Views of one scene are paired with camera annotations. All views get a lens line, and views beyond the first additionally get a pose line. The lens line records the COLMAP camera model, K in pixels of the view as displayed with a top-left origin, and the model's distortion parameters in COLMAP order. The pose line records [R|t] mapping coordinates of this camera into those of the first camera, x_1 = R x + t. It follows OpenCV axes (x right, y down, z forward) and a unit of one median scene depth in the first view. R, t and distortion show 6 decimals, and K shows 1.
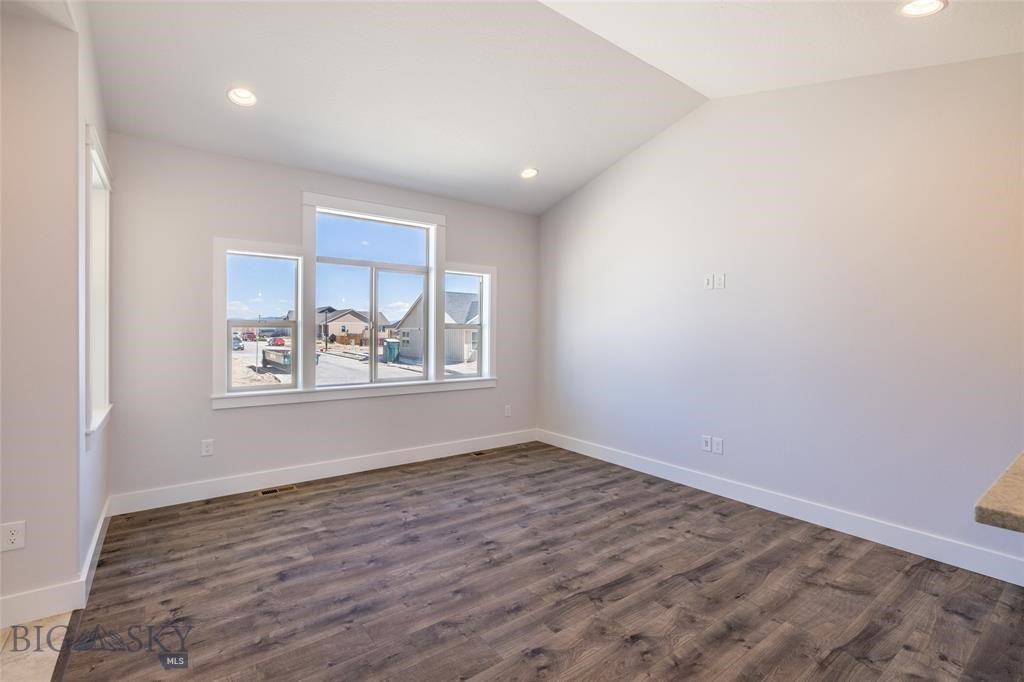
lens RADIAL K [[458.1, 0, 513.2], [0, 458.1, 335.9], [0, 0, 1]] dist [-0.004378, 0.000869]
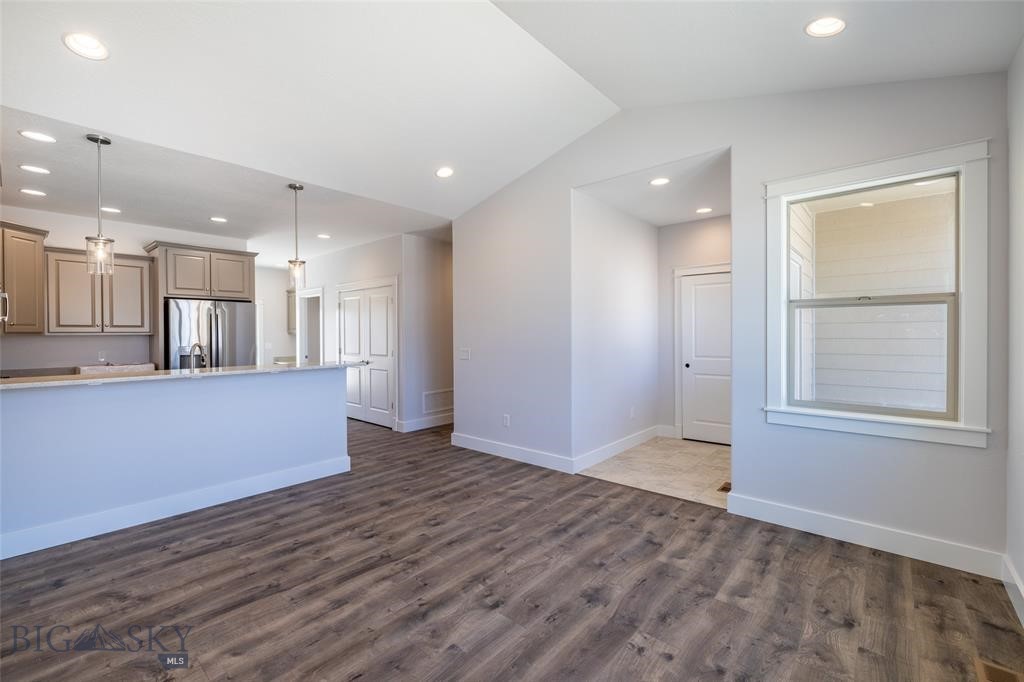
lens RADIAL K [[429.3, 0, 510.8], [0, 429.3, 337.3], [0, 0, 1]] dist [0.000626, 0.000377]
pose [[-0.978520, -0.000577, -0.206150, 0.073494], [-0.004150, 0.999849, 0.016899, -0.019655], [0.206109, 0.017391, -0.978375, 1.742466]]
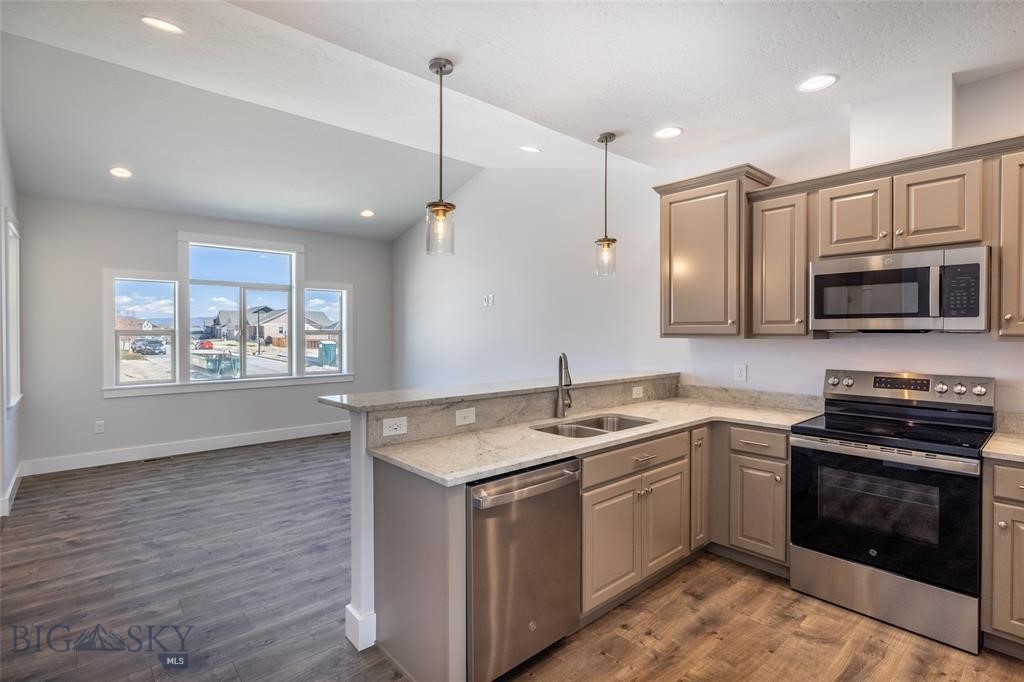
lens RADIAL K [[487.7, 0, 513.1], [0, 487.7, 337.2], [0, 0, 1]] dist [-0.004507, 0.000675]
pose [[0.996514, -0.007207, 0.083113, 0.520967], [0.007015, 0.999972, 0.002594, -0.014387], [-0.083129, -0.002002, 0.996537, -0.638931]]
